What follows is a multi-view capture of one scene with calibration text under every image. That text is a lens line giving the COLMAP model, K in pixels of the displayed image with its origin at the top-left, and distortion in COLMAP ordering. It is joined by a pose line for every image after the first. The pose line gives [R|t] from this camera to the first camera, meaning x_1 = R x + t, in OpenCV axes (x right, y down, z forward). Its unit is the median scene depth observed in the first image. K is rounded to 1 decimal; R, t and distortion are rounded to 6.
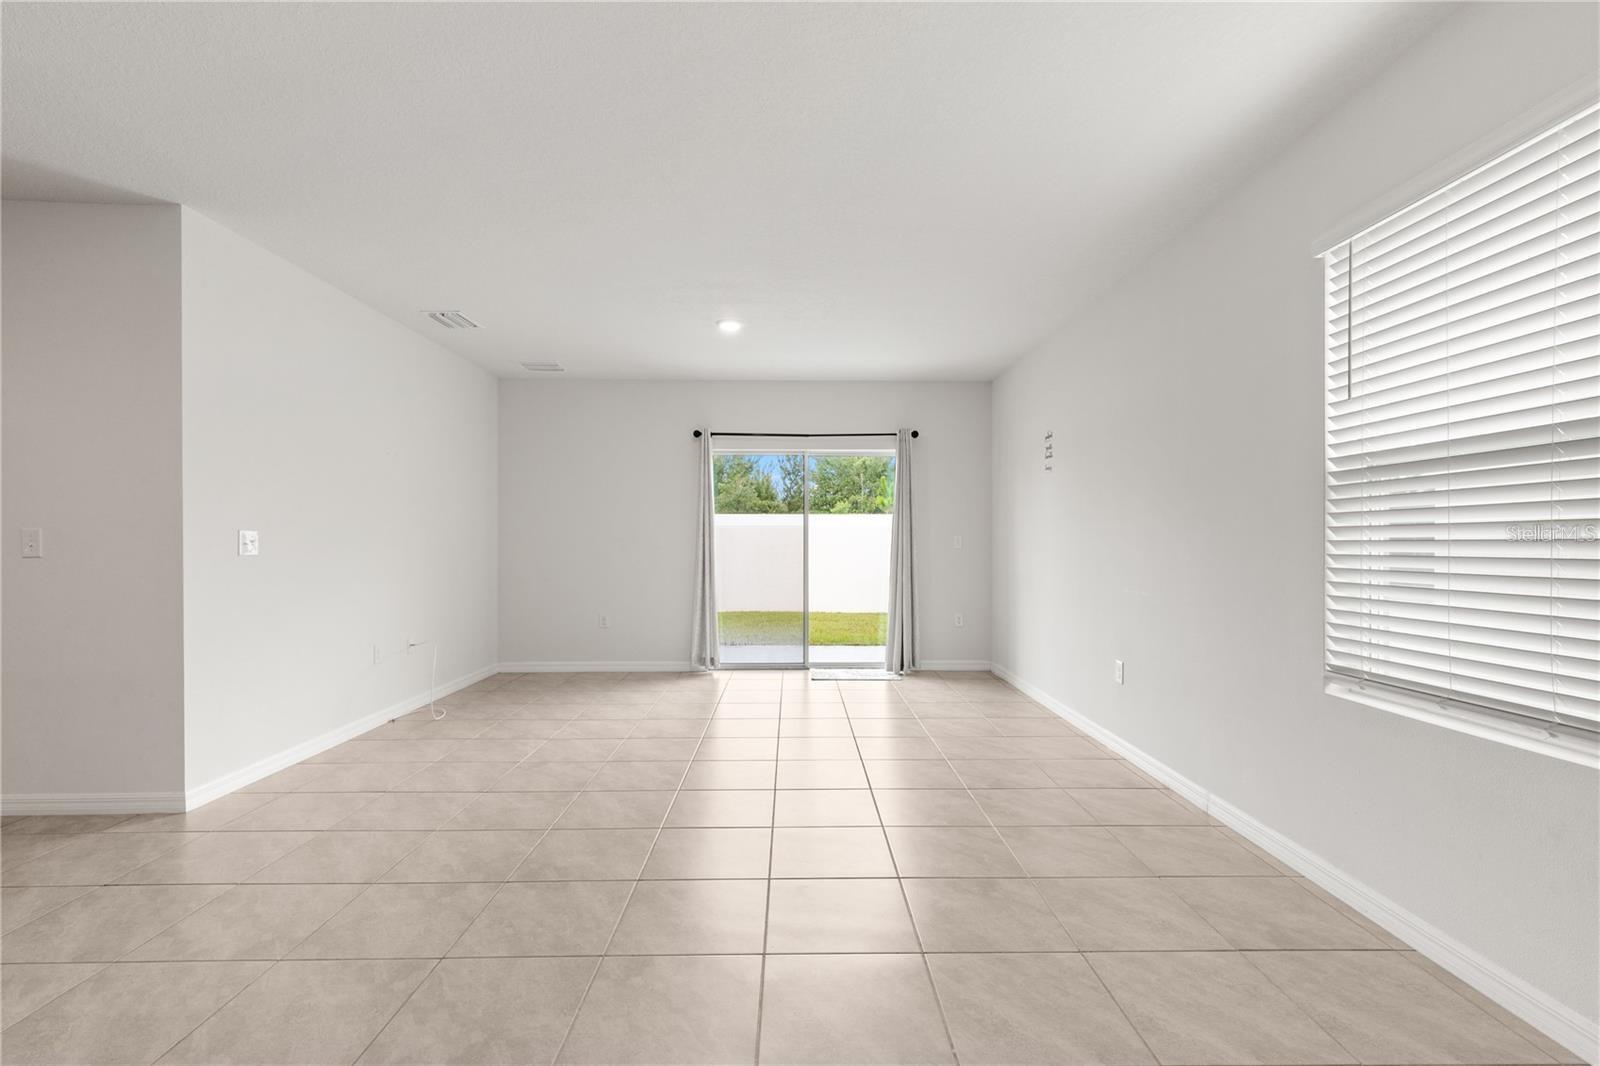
lens RADIAL K [[724.1, 0, 800.8], [0, 724.1, 543.8], [0, 0, 1]] dist [0.011974, -0.001367]
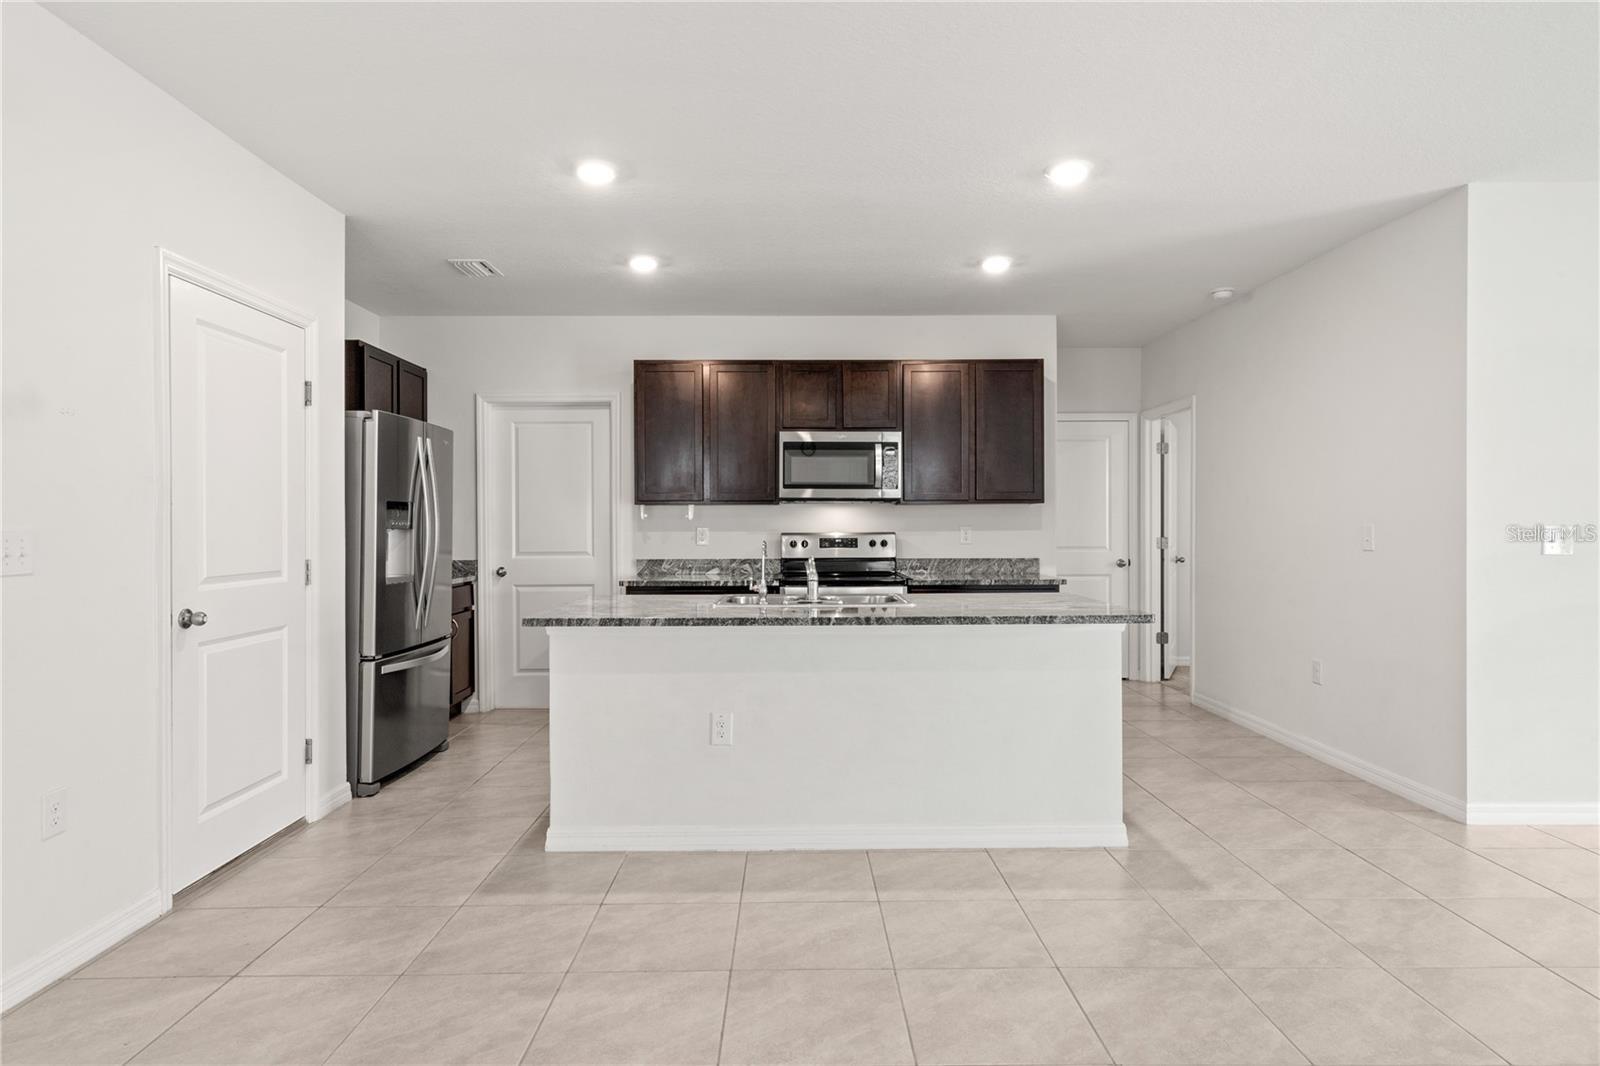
lens RADIAL K [[907.5, 0, 800.0], [0, 907.5, 533.0], [0, 0, 1]] dist [0.006753, -0.000324]
pose [[-0.002542, 0.009073, -0.999956, 0.308724], [-0.002131, 0.999957, 0.009079, -0.017807], [0.999994, 0.002154, -0.002522, 0.124648]]
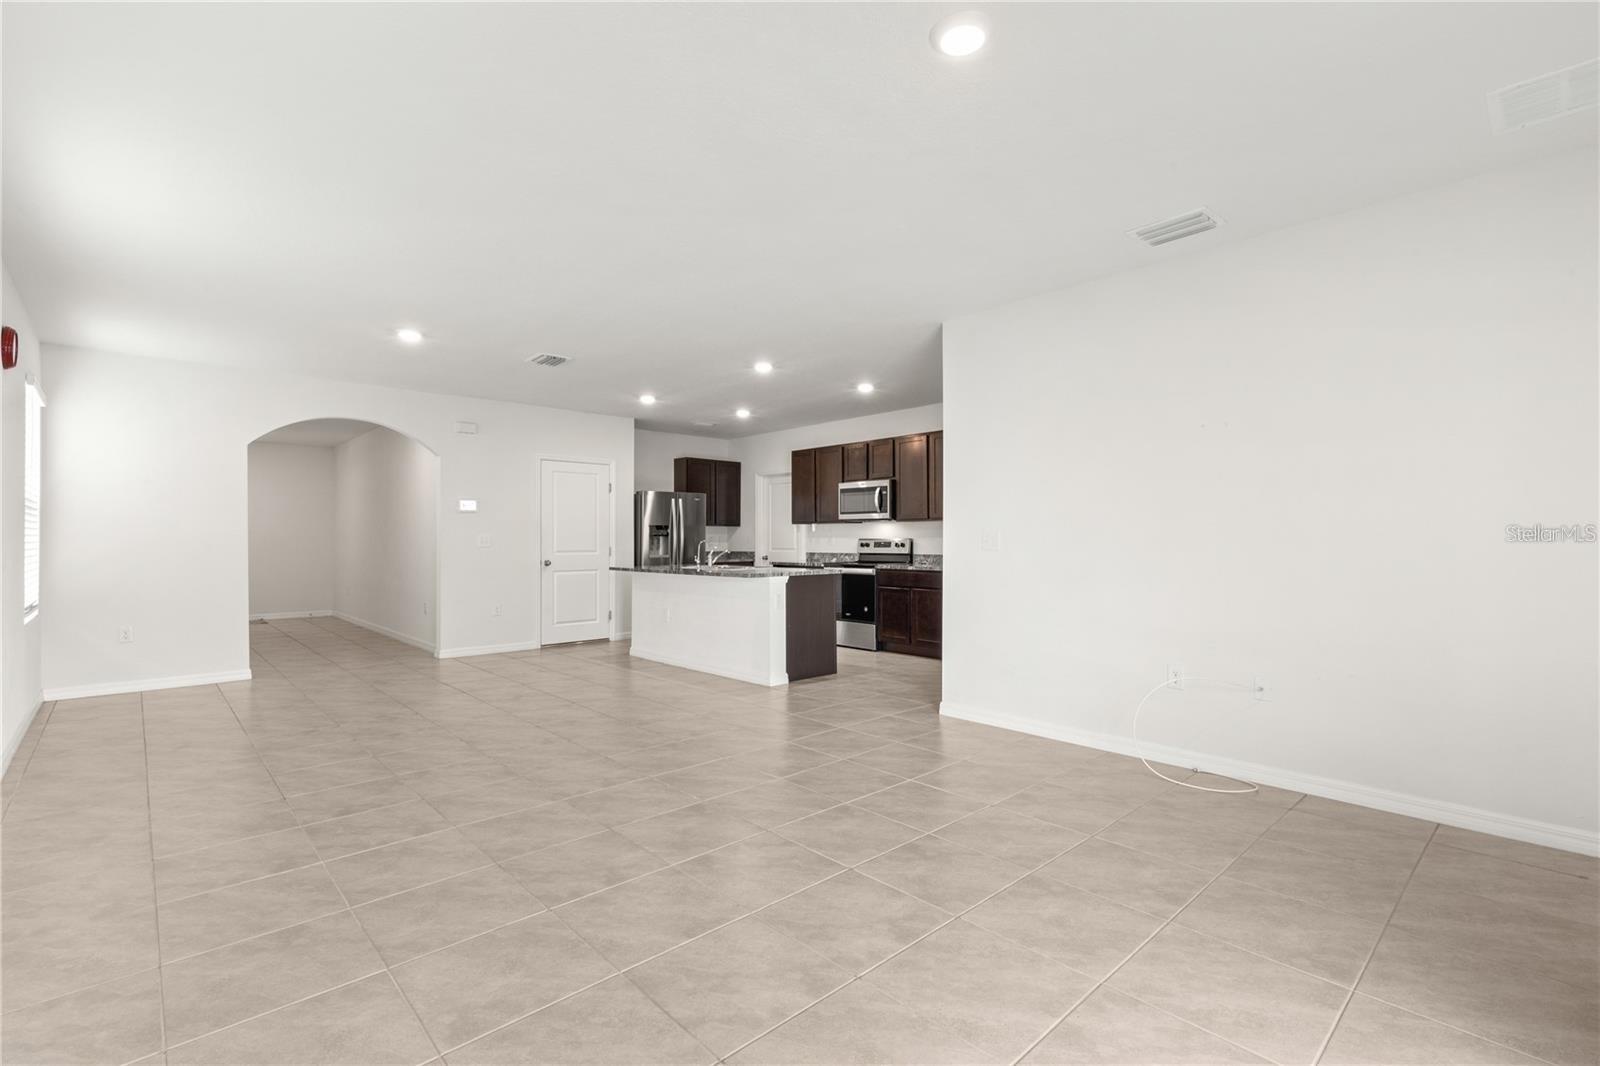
lens RADIAL K [[724.1, 0, 800.8], [0, 724.1, 543.8], [0, 0, 1]] dist [0.011974, -0.001367]
pose [[-0.744194, 0.006820, -0.667929, 0.370423], [-0.000641, 0.999940, 0.010924, -0.011632], [0.667963, 0.008558, -0.744145, 1.775716]]
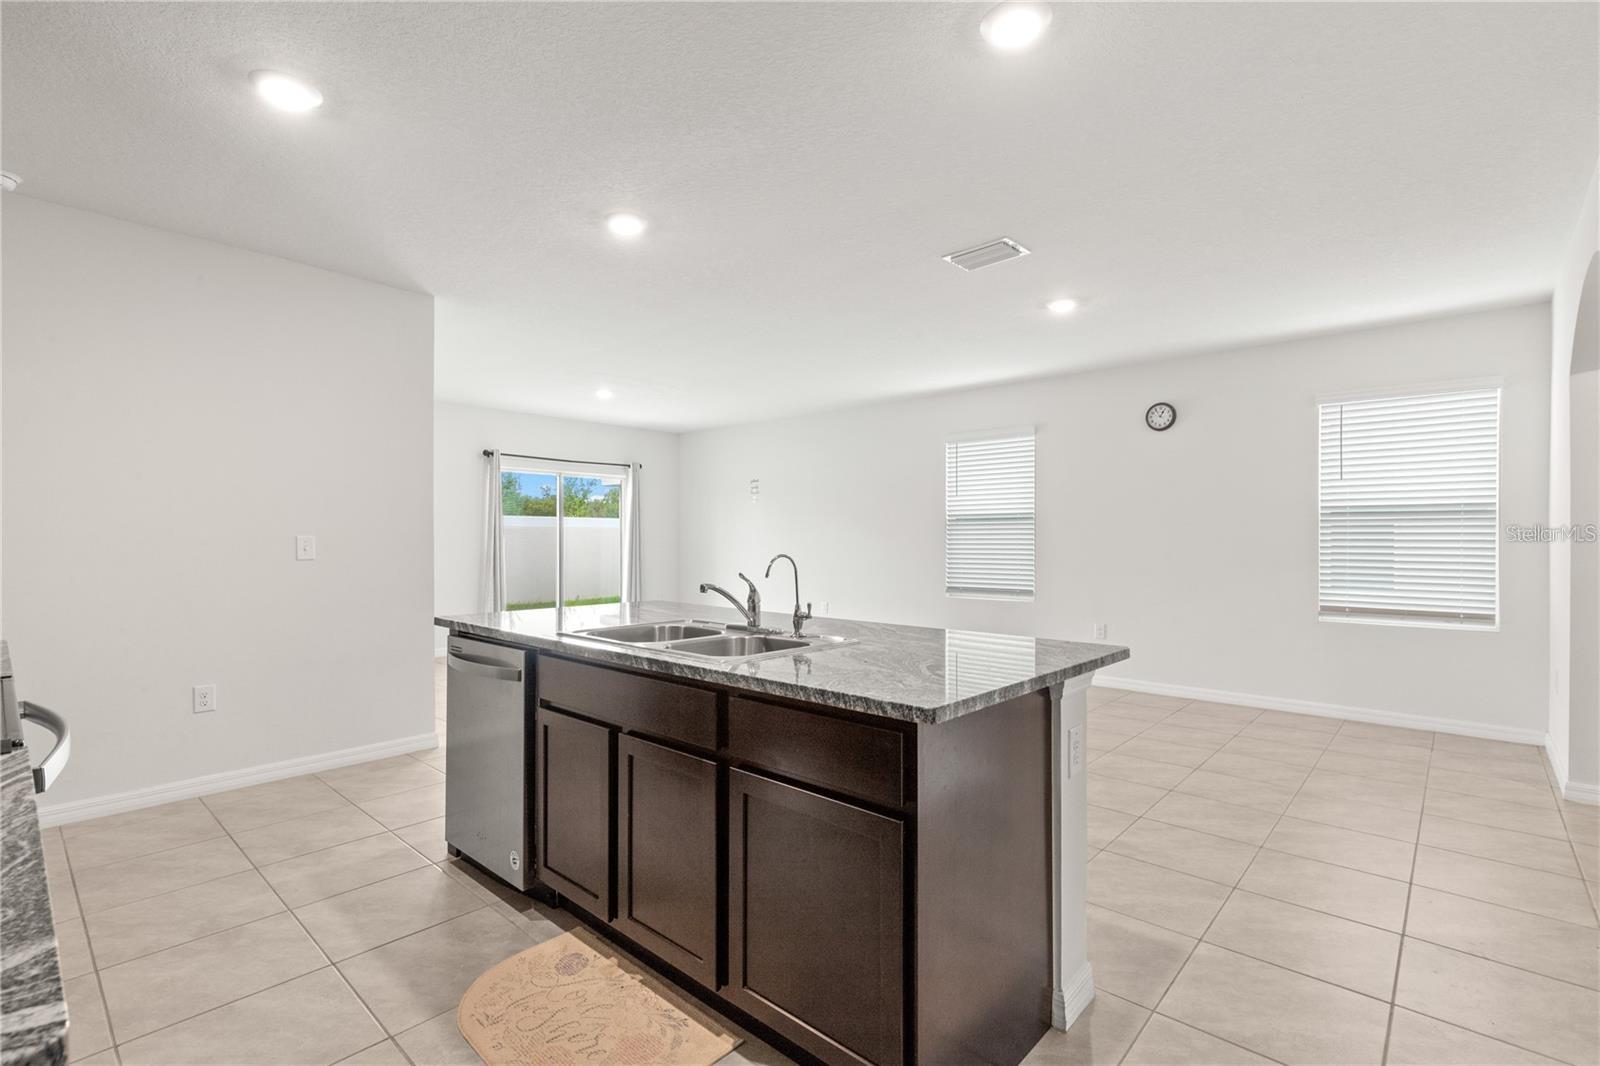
lens RADIAL K [[728.9, 0, 803.7], [0, 728.9, 527.1], [0, 0, 1]] dist [0.009664, -0.000624]
pose [[0.676452, 0.012678, 0.736378, -1.258562], [0.000572, 0.999842, -0.017739, -0.012030], [-0.736487, 0.012421, 0.676338, -0.378811]]
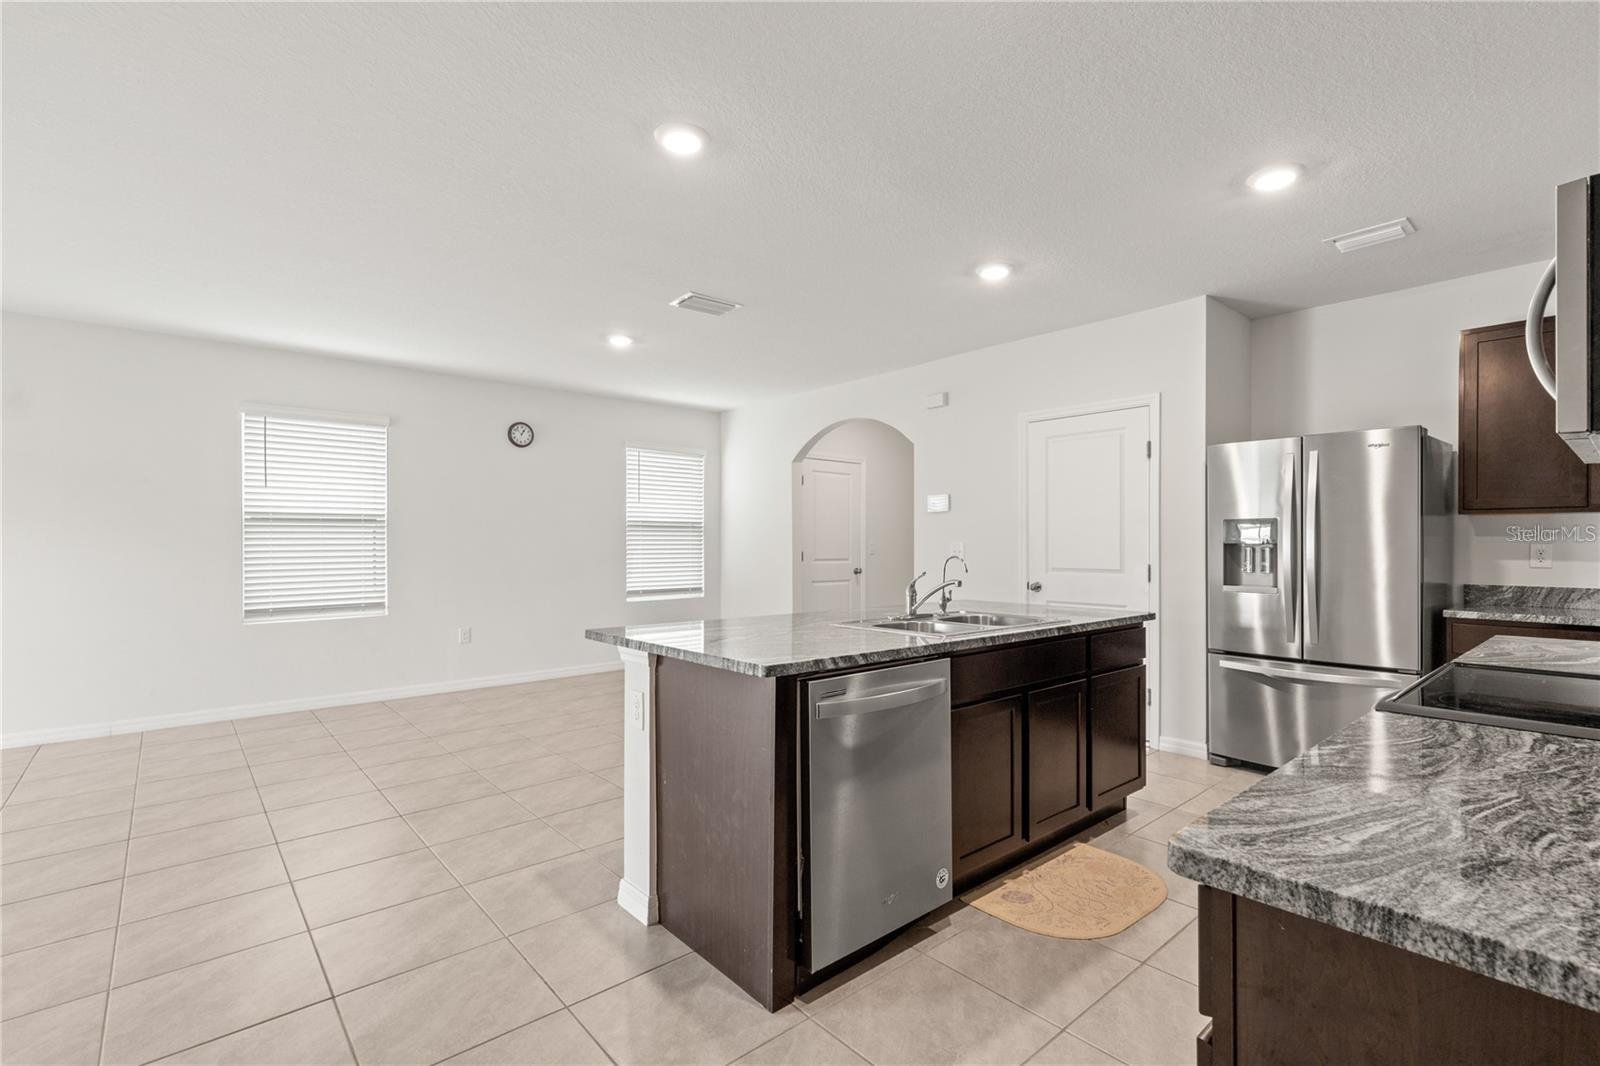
lens RADIAL K [[724.1, 0, 800.8], [0, 724.1, 543.8], [0, 0, 1]] dist [0.011974, -0.001367]
pose [[-0.646524, 0.000663, 0.762893, -1.350547], [0.004419, 0.999986, 0.002876, -0.016893], [-0.762881, 0.005231, -0.646518, 0.806327]]
